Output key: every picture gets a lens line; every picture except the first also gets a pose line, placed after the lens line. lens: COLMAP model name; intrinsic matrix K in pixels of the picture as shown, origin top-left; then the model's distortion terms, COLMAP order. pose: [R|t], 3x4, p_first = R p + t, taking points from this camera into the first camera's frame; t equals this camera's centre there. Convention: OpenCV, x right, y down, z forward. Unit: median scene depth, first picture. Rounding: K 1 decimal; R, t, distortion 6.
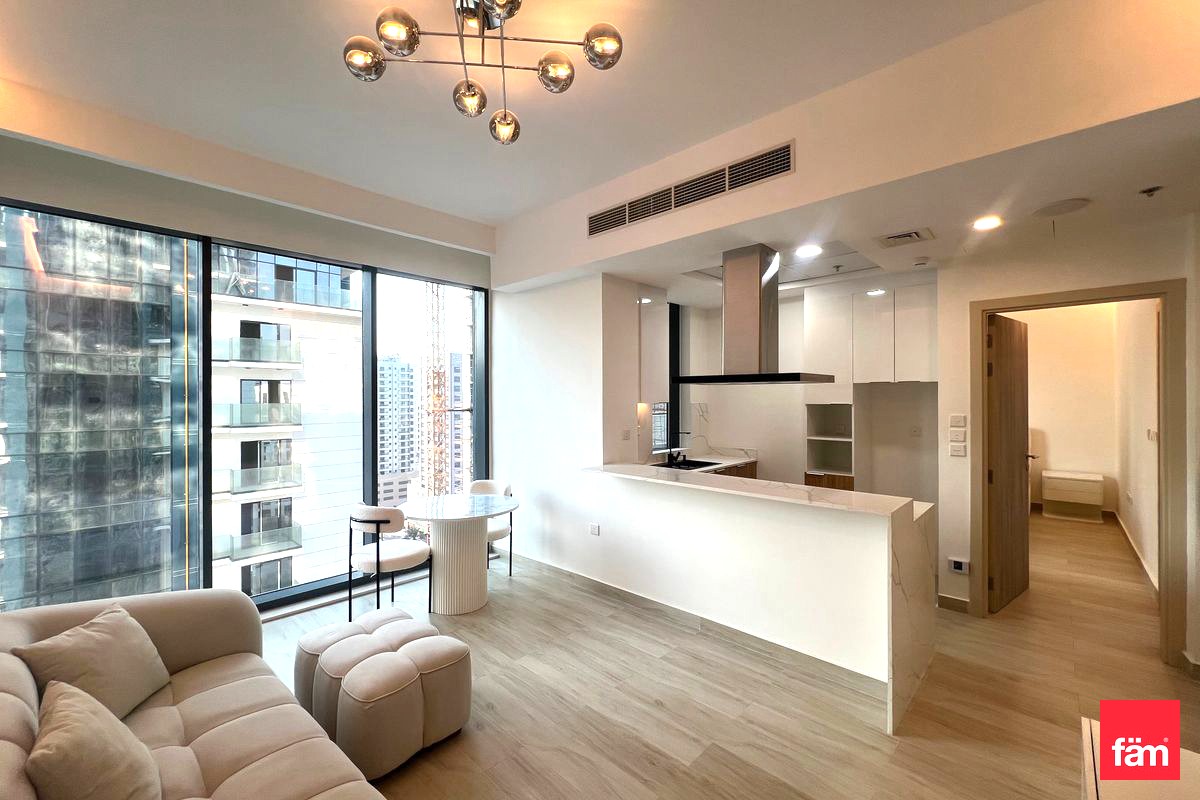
lens RADIAL K [[480.2, 0, 594.5], [0, 480.2, 401.5], [0, 0, 1]] dist [-0.004793, 0.000791]
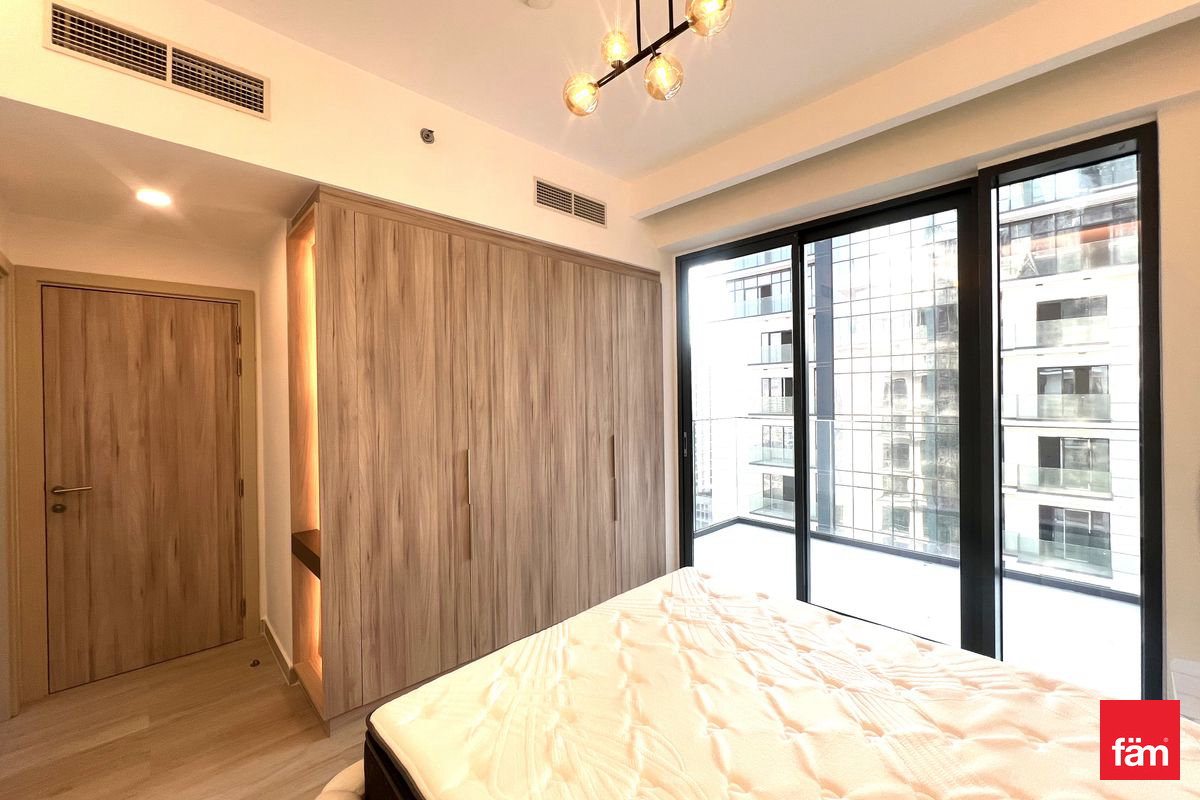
lens RADIAL K [[480.2, 0, 595.2], [0, 480.2, 397.1], [0, 0, 1]] dist [-0.004793, 0.000791]
pose [[-0.052037, 0.007057, -0.998620, 0.255437], [0.005786, 0.999960, 0.006765, -0.001978], [0.998628, -0.005426, -0.052076, 0.254089]]
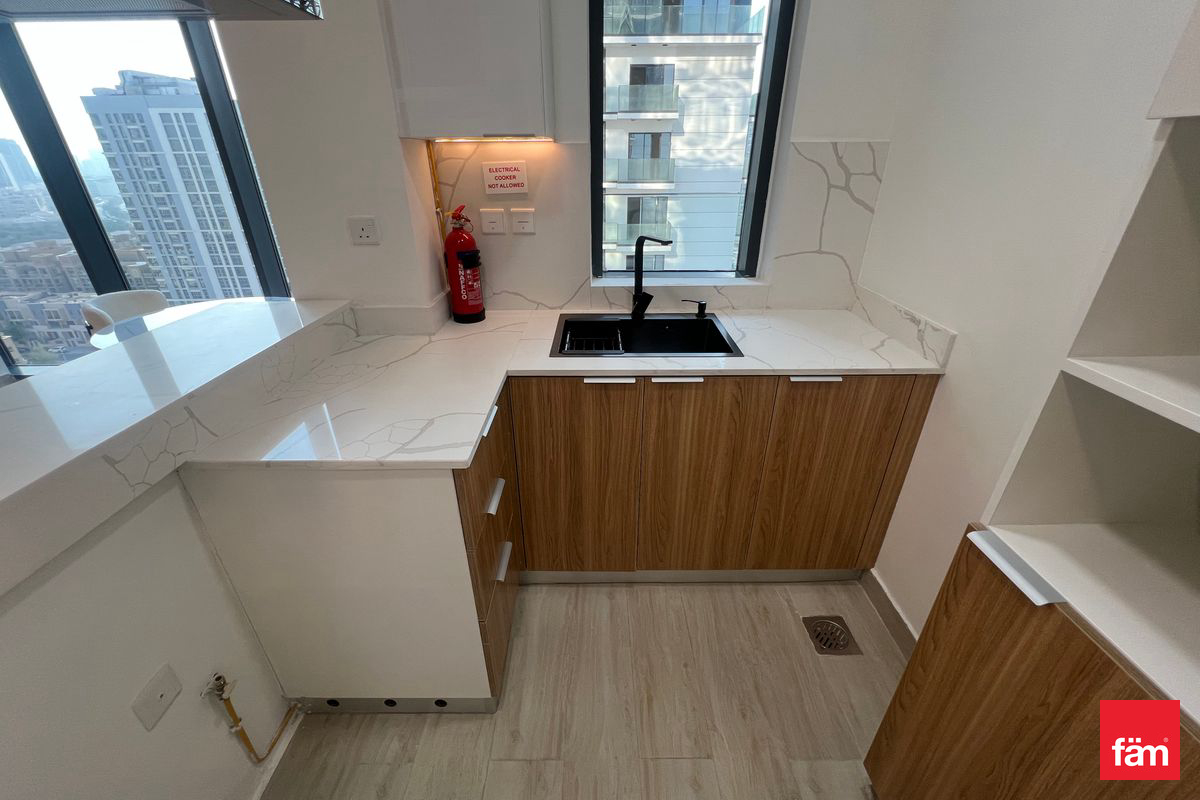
lens RADIAL K [[480.2, 0, 597.1], [0, 480.2, 396.7], [0, 0, 1]] dist [-0.004793, 0.000791]
pose [[0.692553, 0.323409, -0.644808, 0.085743], [-0.002453, 0.894920, 0.446221, 0.003049], [0.721363, -0.307450, 0.620572, 0.152965]]
